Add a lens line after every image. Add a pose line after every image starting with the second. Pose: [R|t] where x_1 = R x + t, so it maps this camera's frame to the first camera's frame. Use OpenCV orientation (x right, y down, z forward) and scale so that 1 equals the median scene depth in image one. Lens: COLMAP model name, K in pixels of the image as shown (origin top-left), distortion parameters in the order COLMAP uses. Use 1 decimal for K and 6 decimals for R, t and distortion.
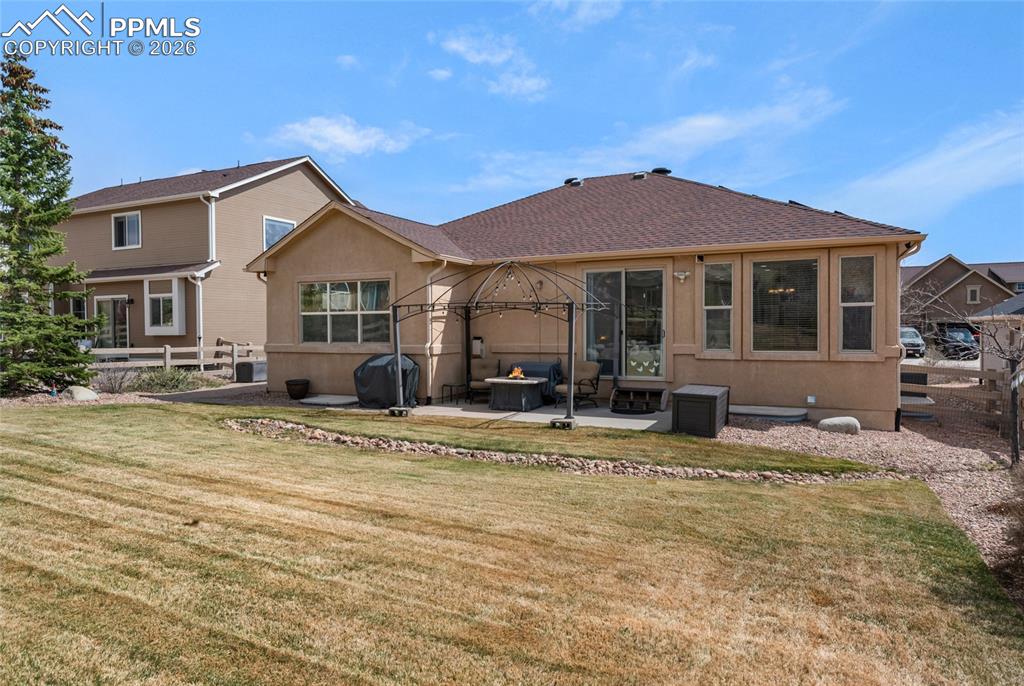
lens RADIAL K [[624.6, 0, 512.0], [0, 624.6, 343.0], [0, 0, 1]] dist [0.000716, 0.000211]
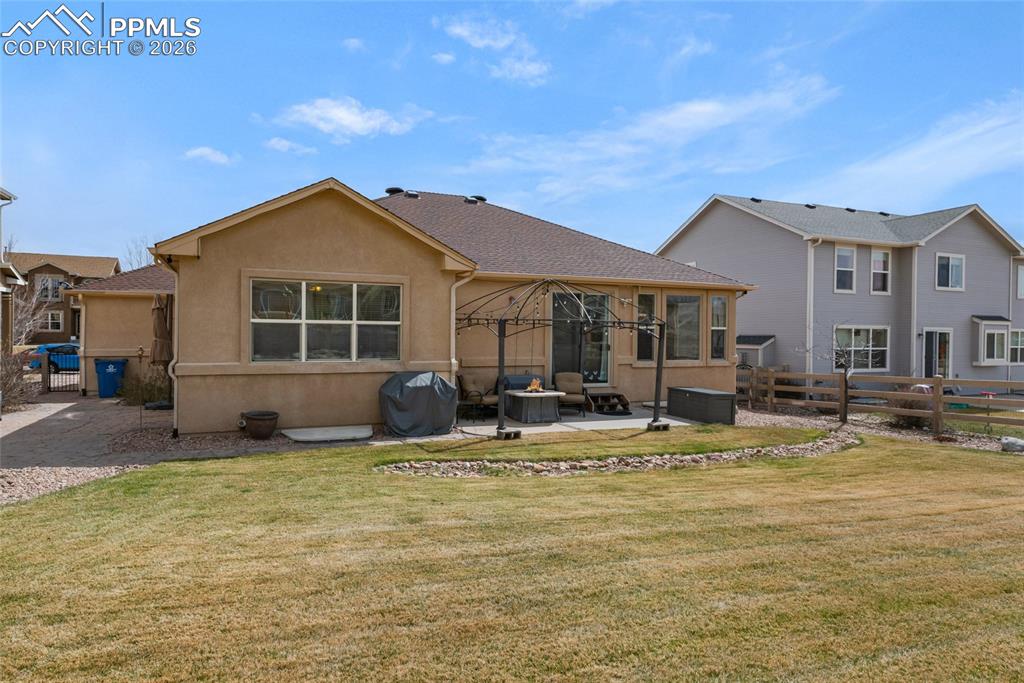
lens RADIAL K [[631.7, 0, 512.0], [0, 631.7, 341.5], [0, 0, 1]] dist [0.001305, -0.000020]
pose [[0.619073, 0.003481, 0.785325, -0.789560], [0.003522, 0.999968, -0.007209, -0.017897], [-0.785325, 0.007229, 0.619041, 0.348752]]
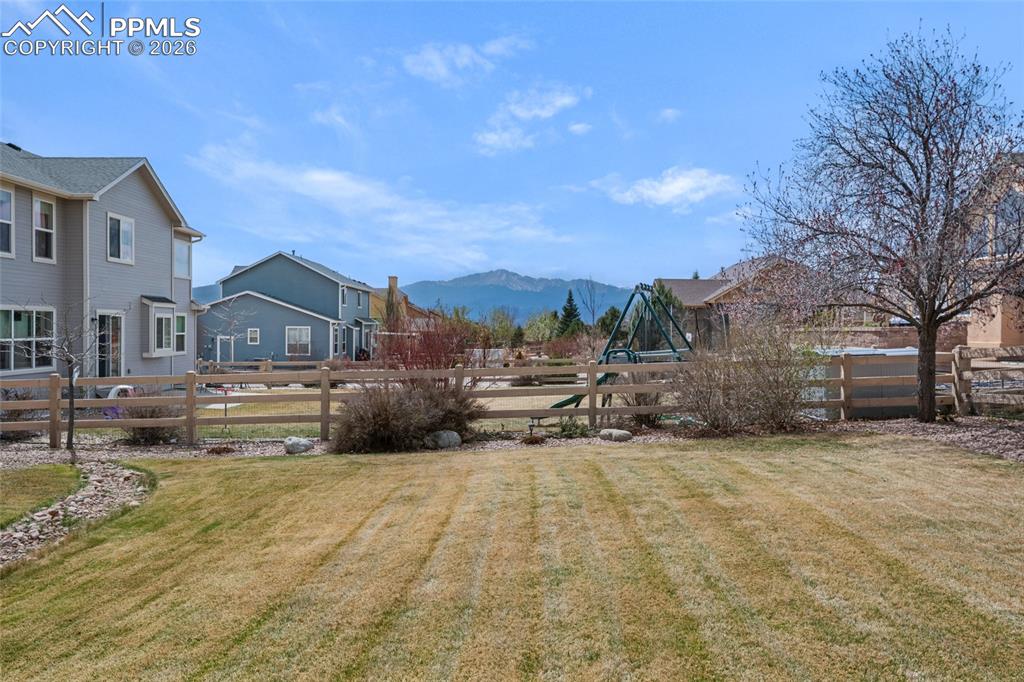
lens RADIAL K [[845.7, 0, 512.0], [0, 845.7, 341.0], [0, 0, 1]] dist [0.063239, -0.000381]
pose [[-0.475270, -0.011007, 0.879771, -0.704966], [0.014520, 0.999687, 0.020351, -0.023505], [-0.879720, 0.022447, -0.474962, 0.614645]]
